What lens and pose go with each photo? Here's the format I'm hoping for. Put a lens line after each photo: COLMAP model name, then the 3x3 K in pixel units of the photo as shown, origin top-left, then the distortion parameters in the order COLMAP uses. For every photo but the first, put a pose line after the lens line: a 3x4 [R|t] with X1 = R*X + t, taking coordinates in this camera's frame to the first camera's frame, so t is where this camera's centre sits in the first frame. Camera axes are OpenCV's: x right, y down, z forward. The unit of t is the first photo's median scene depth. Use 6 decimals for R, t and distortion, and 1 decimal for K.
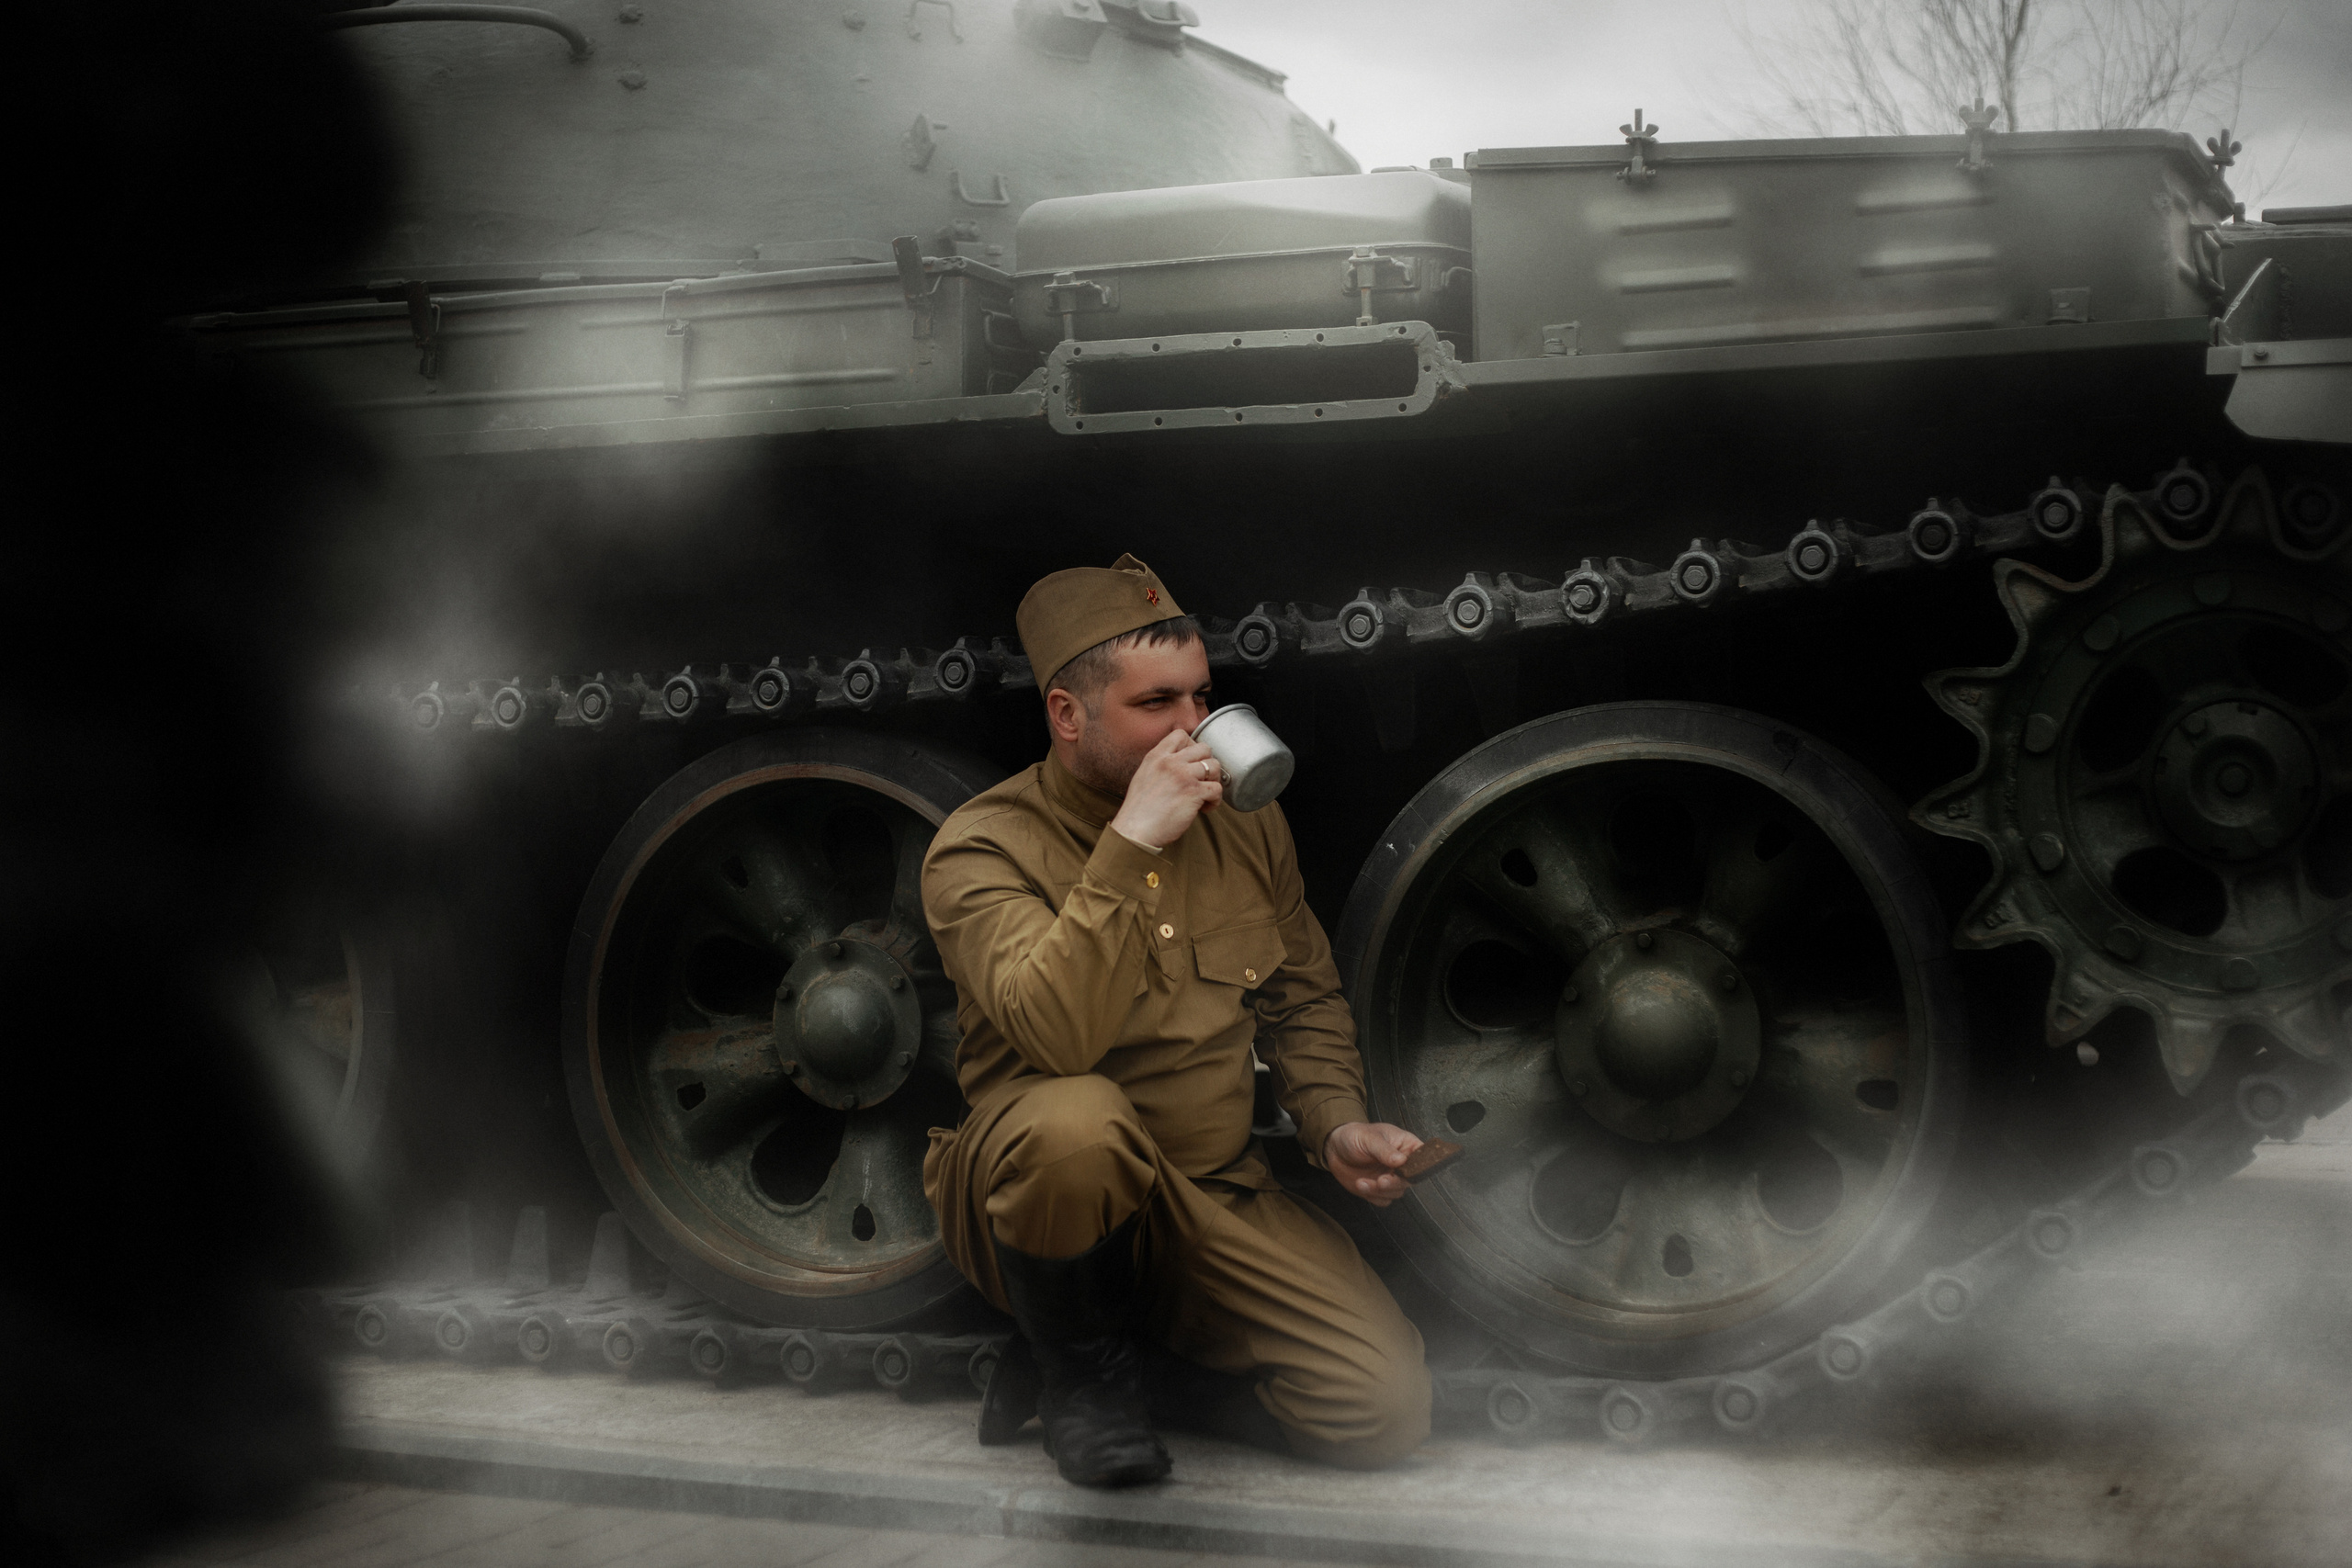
lens RADIAL K [[3444.0, 0, 1180.7], [0, 3444.0, 784.2], [0, 0, 1]] dist [-0.093474, 0.000000]
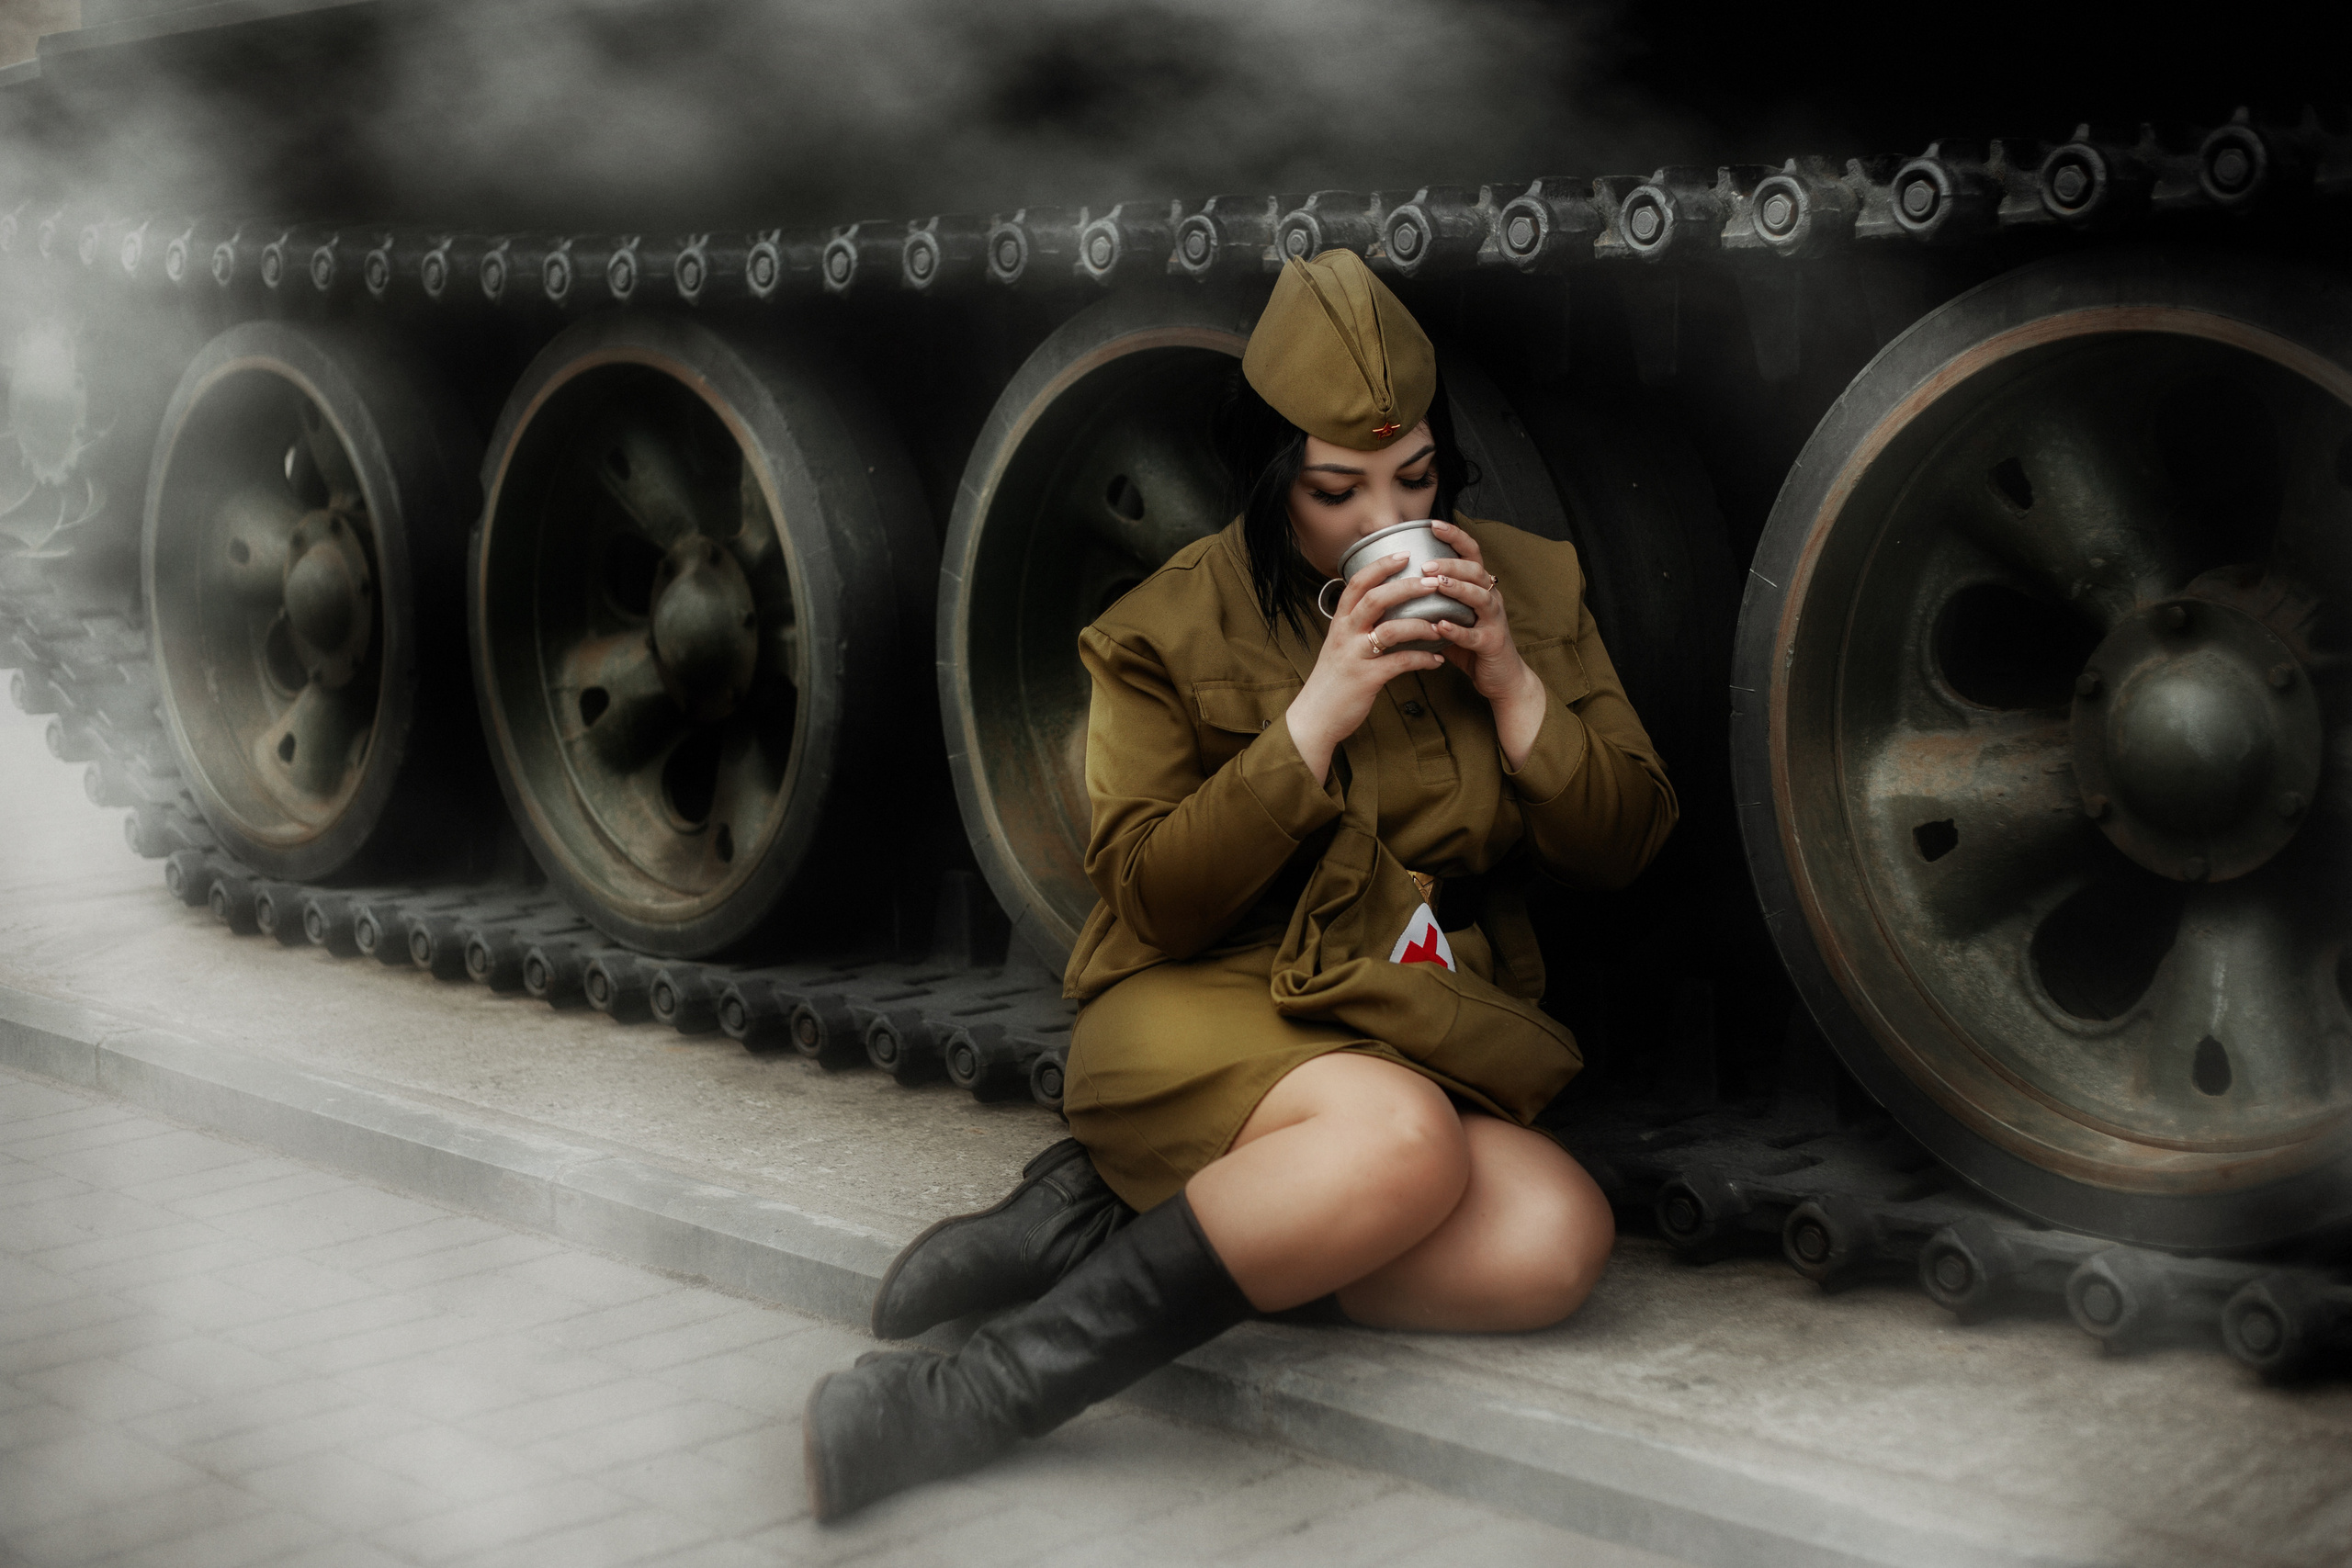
lens RADIAL K [[3444.0, 0, 1168.2], [0, 3444.0, 773.0], [0, 0, 1]] dist [-0.093474, 0.000000]
pose [[0.928512, 0.036548, -0.369499, -0.046682], [0.012834, 0.991390, 0.130313, -0.005458], [0.371080, -0.125740, 0.920048, 0.420043]]
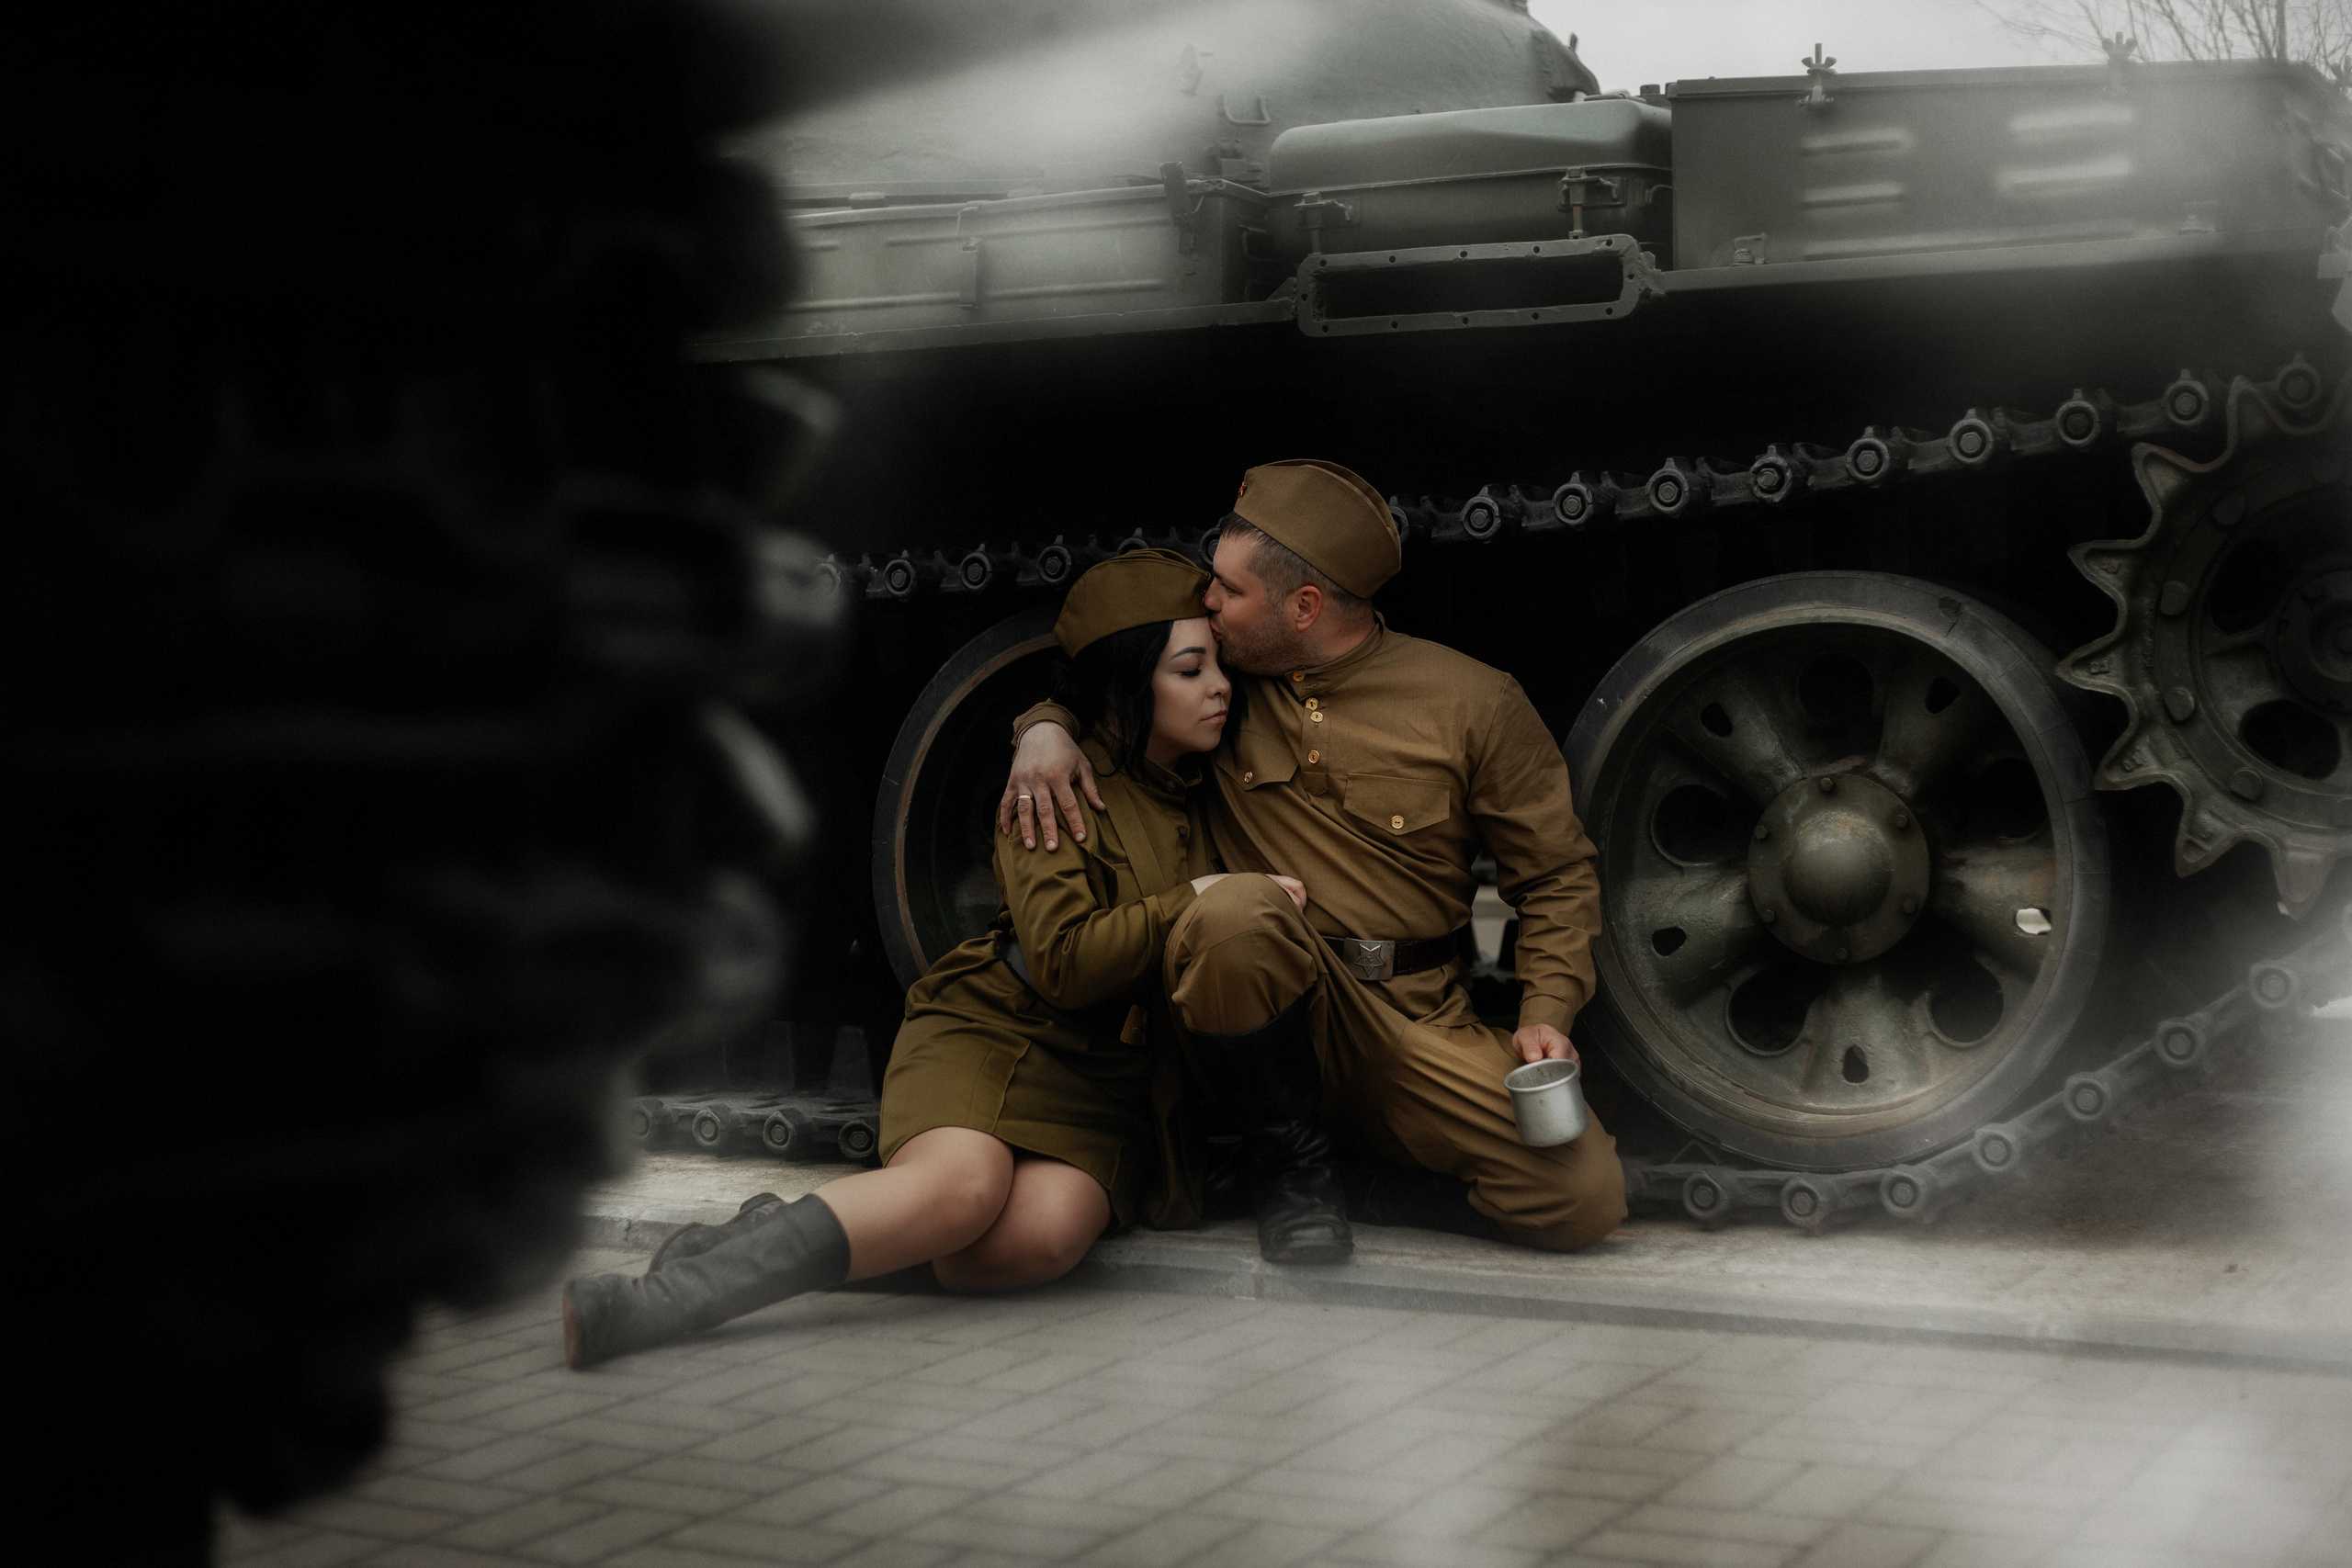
lens RADIAL K [[3444.0, 0, 1173.3], [0, 3444.0, 785.1], [0, 0, 1]] dist [-0.093474, 0.000000]
pose [[0.996050, 0.000955, -0.088787, 0.021585], [0.002172, 0.999381, 0.035123, 0.005776], [0.088765, -0.035177, 0.995431, -0.135646]]
